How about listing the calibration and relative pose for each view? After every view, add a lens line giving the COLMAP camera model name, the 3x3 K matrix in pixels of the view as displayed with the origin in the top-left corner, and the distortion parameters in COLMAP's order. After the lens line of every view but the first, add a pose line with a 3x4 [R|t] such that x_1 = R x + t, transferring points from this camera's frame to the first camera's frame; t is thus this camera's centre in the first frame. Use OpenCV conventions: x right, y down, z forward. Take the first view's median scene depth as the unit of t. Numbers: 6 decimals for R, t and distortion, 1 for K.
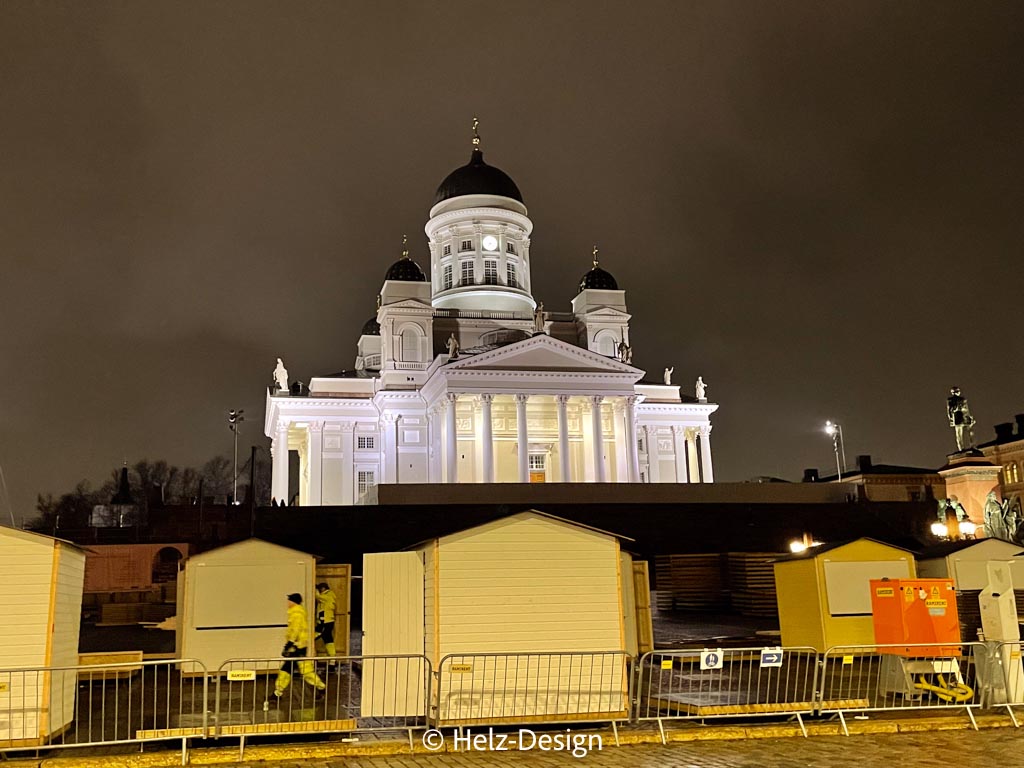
lens RADIAL K [[1042.8, 0, 490.3], [0, 1042.8, 351.4], [0, 0, 1]] dist [0.049460, 0.000000]
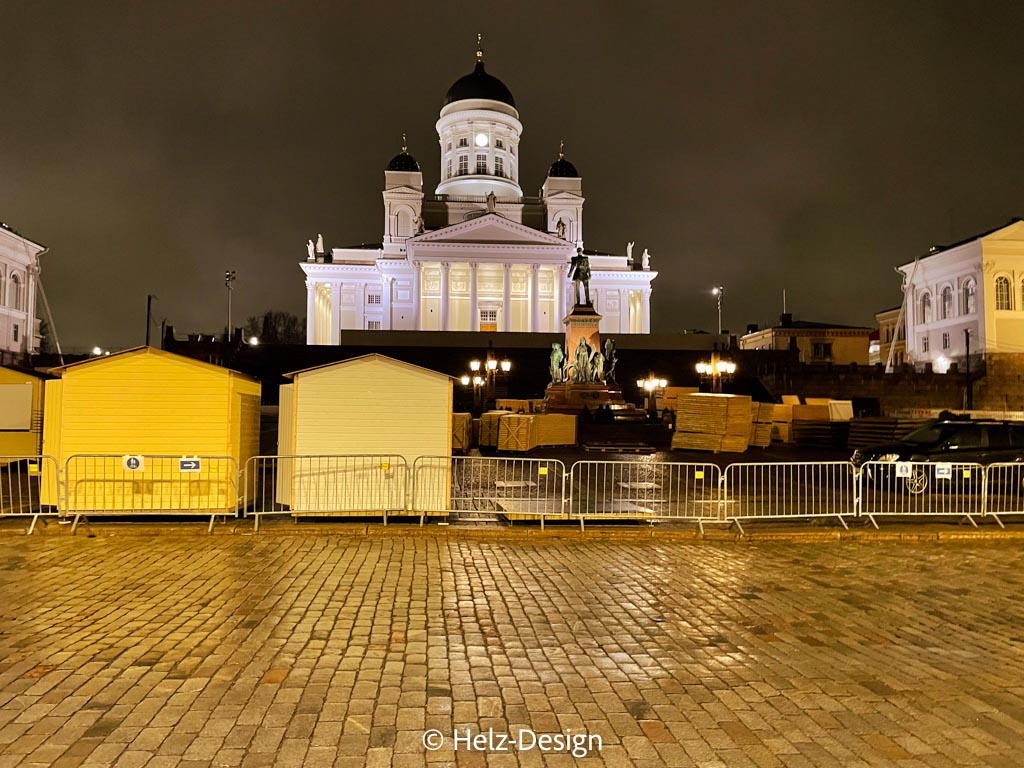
lens RADIAL K [[769.1, 0, 511.1], [0, 769.1, 384.6], [0, 0, 1]] dist [0.066783, -0.011413]
pose [[0.990248, 0.026053, -0.136857, 0.179836], [0.000626, 0.981516, 0.191380, 0.006567], [0.139313, -0.189600, 0.971928, 0.053612]]
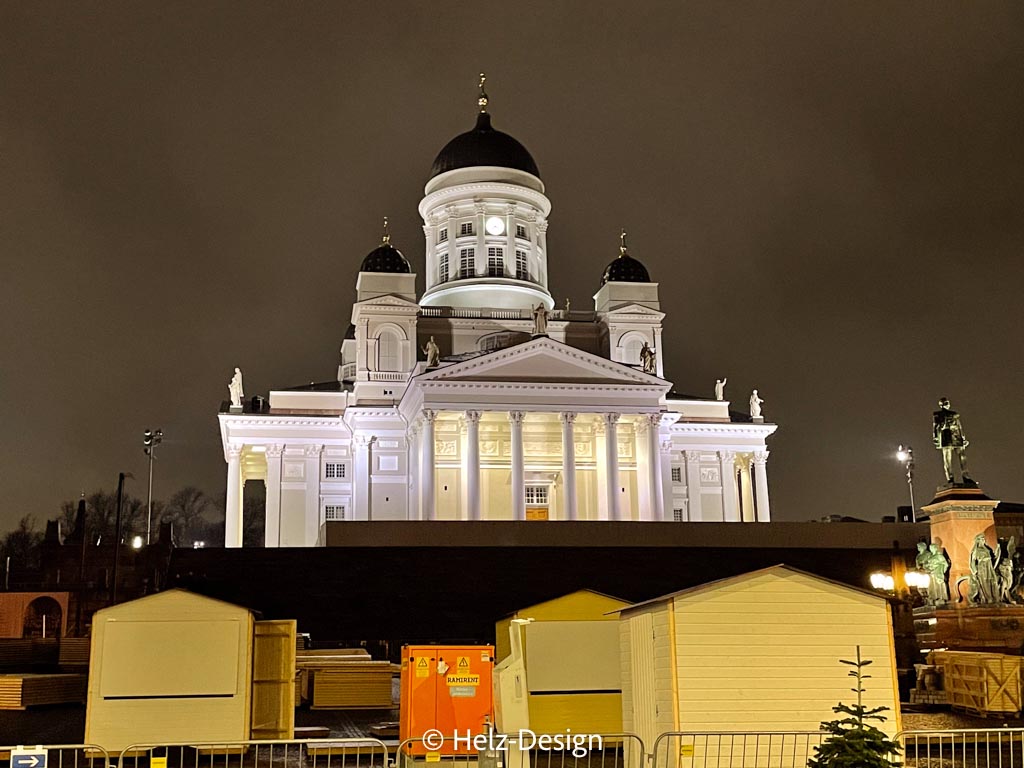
lens RADIAL K [[1265.0, 0, 498.0], [0, 1265.0, 349.9], [0, 0, 1]] dist [0.059363, 0.000000]
pose [[0.998437, -0.001950, -0.055847, 0.060665], [0.001431, 0.999955, -0.009343, 0.002377], [0.055863, 0.009248, 0.998396, 0.015216]]
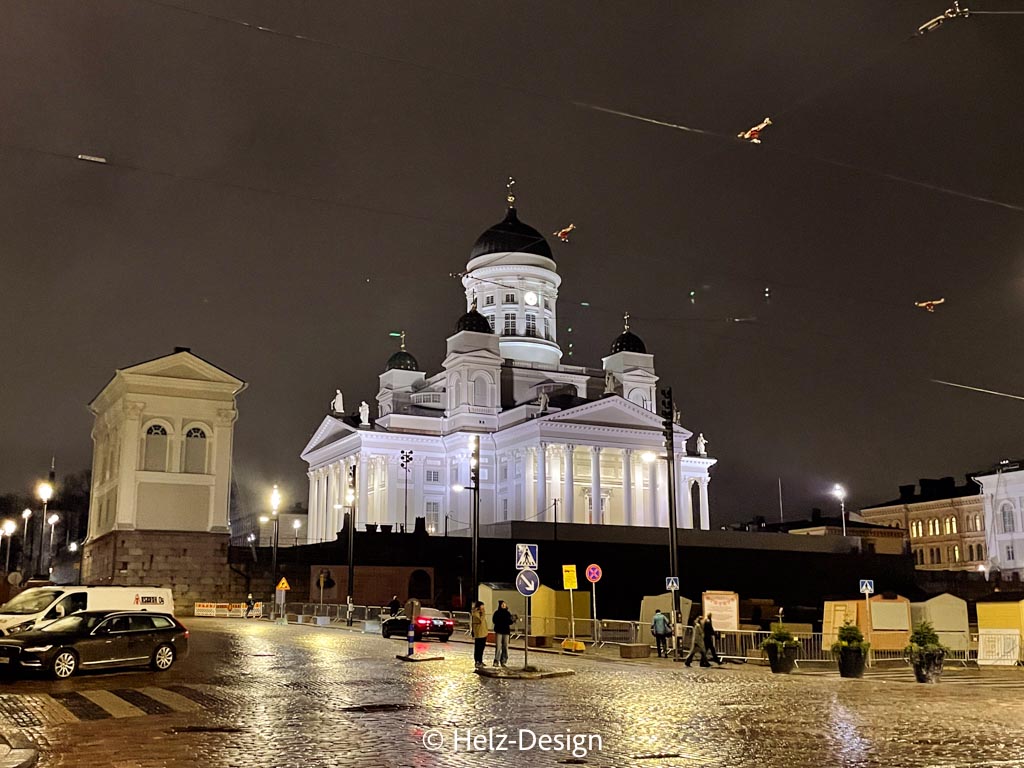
lens RADIAL K [[1159.1, 0, 518.5], [0, 1159.1, 360.0], [0, 0, 1]] dist [0.077362, 0.000000]
pose [[0.967242, 0.083963, 0.239568, -0.319530], [-0.085703, 0.996316, -0.003166, -0.036411], [-0.238951, -0.017469, 0.970875, -0.195929]]
